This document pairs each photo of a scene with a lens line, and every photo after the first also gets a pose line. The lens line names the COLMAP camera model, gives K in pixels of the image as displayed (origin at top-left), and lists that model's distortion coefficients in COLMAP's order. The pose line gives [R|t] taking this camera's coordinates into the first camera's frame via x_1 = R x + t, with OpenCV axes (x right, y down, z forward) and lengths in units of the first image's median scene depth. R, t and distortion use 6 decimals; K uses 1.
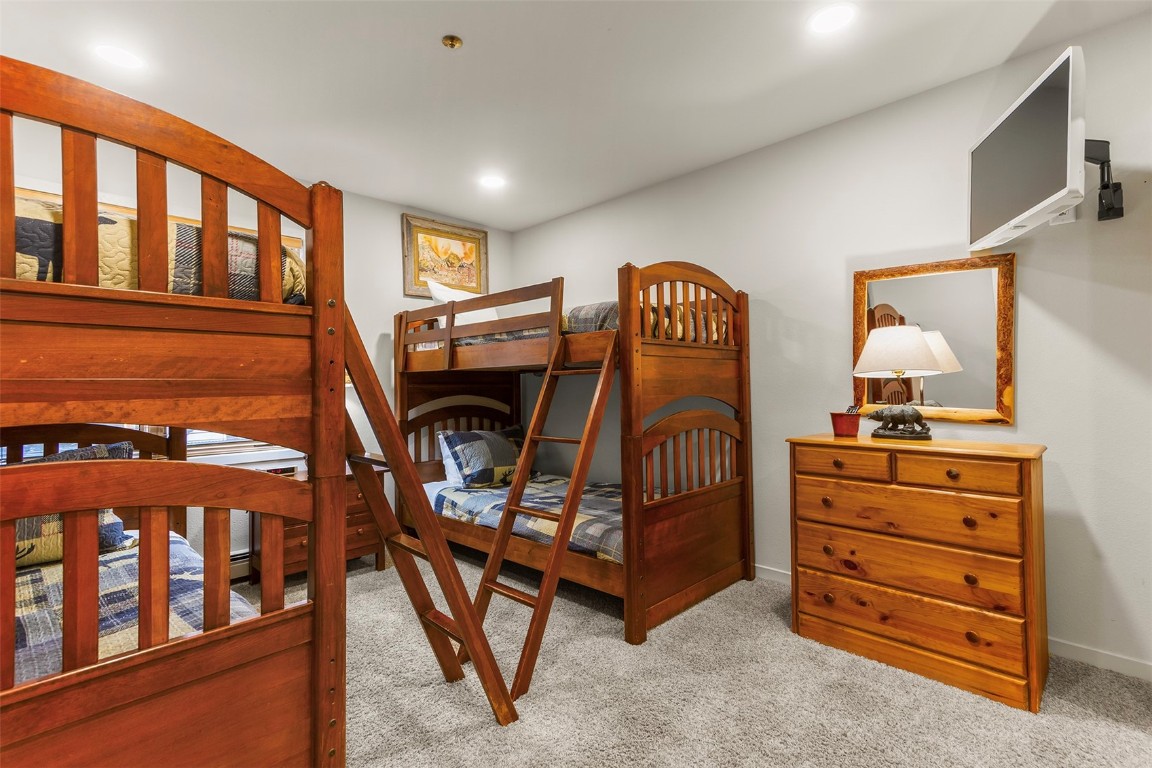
lens RADIAL K [[545.9, 0, 571.9], [0, 545.9, 394.8], [0, 0, 1]] dist [0.029142, -0.007566]
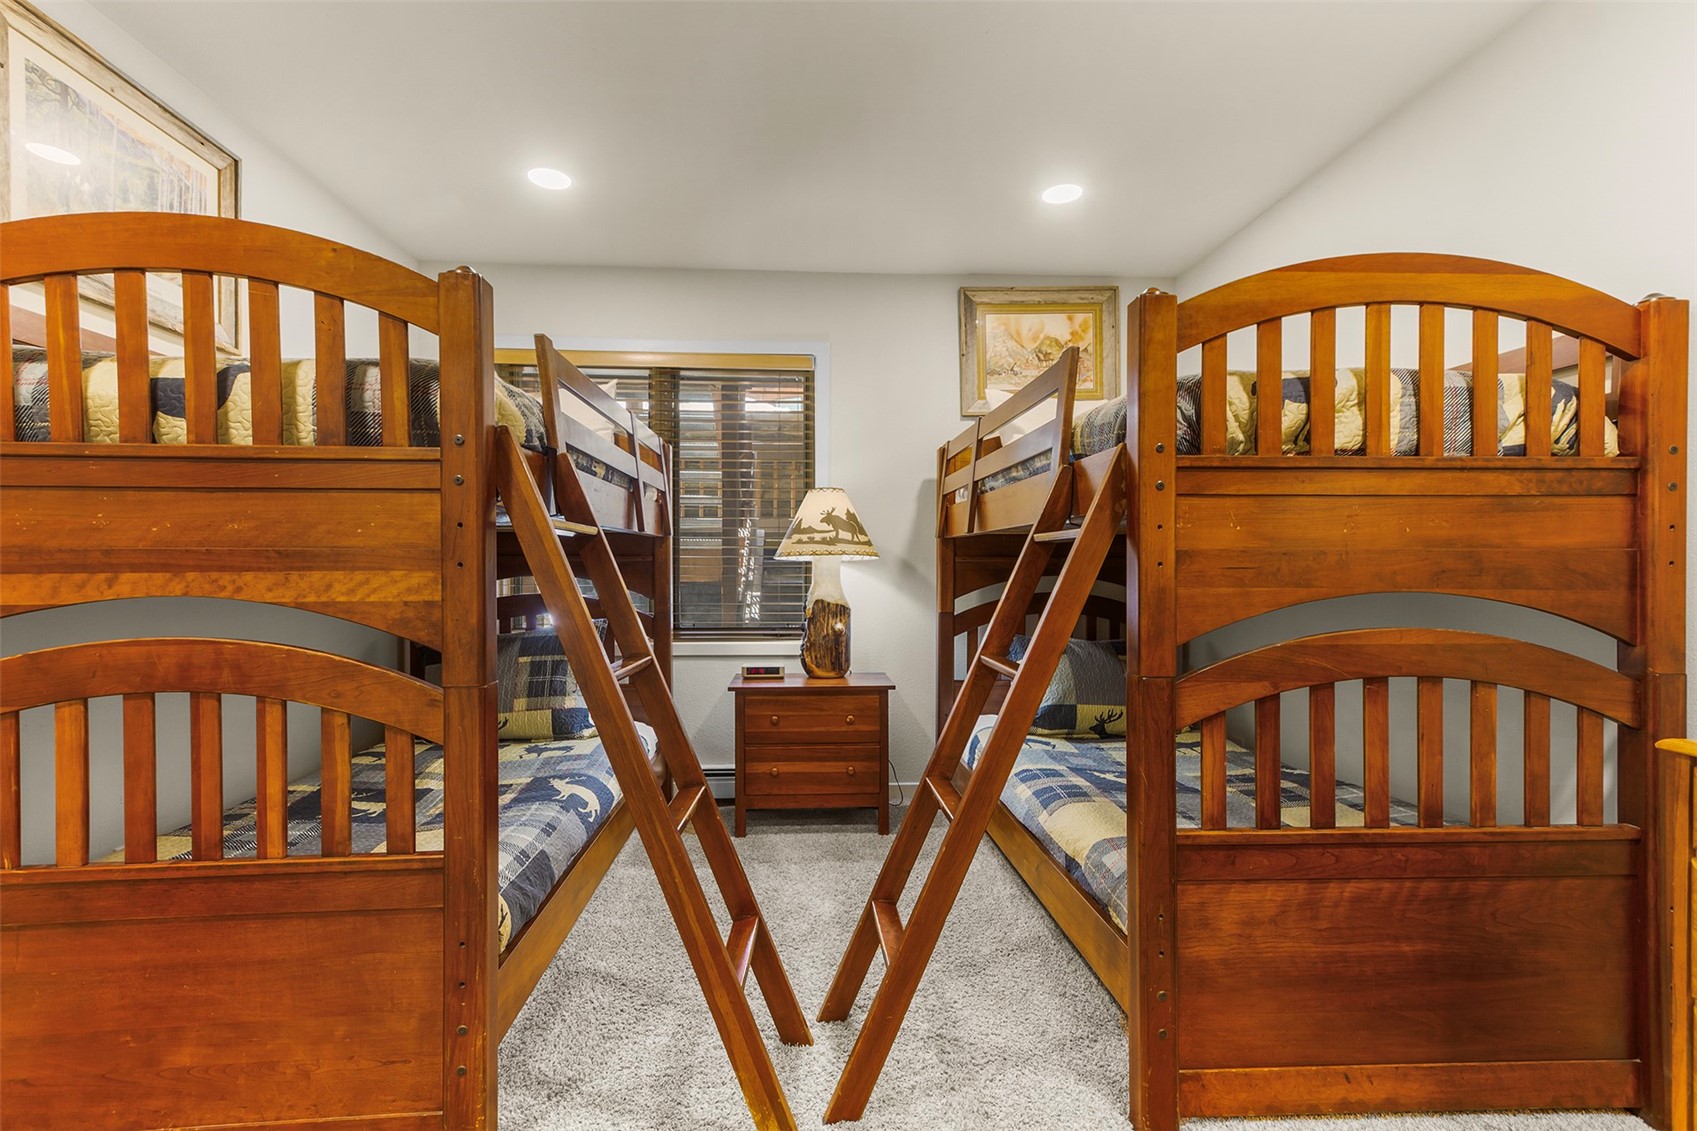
lens RADIAL K [[804.2, 0, 842.4], [0, 804.2, 581.4], [0, 0, 1]] dist [0.029142, -0.007566]
pose [[0.734038, 0.030364, -0.678429, 0.350572], [-0.020683, 0.999536, 0.022357, -0.011308], [0.678793, -0.002379, 0.734326, 0.317269]]
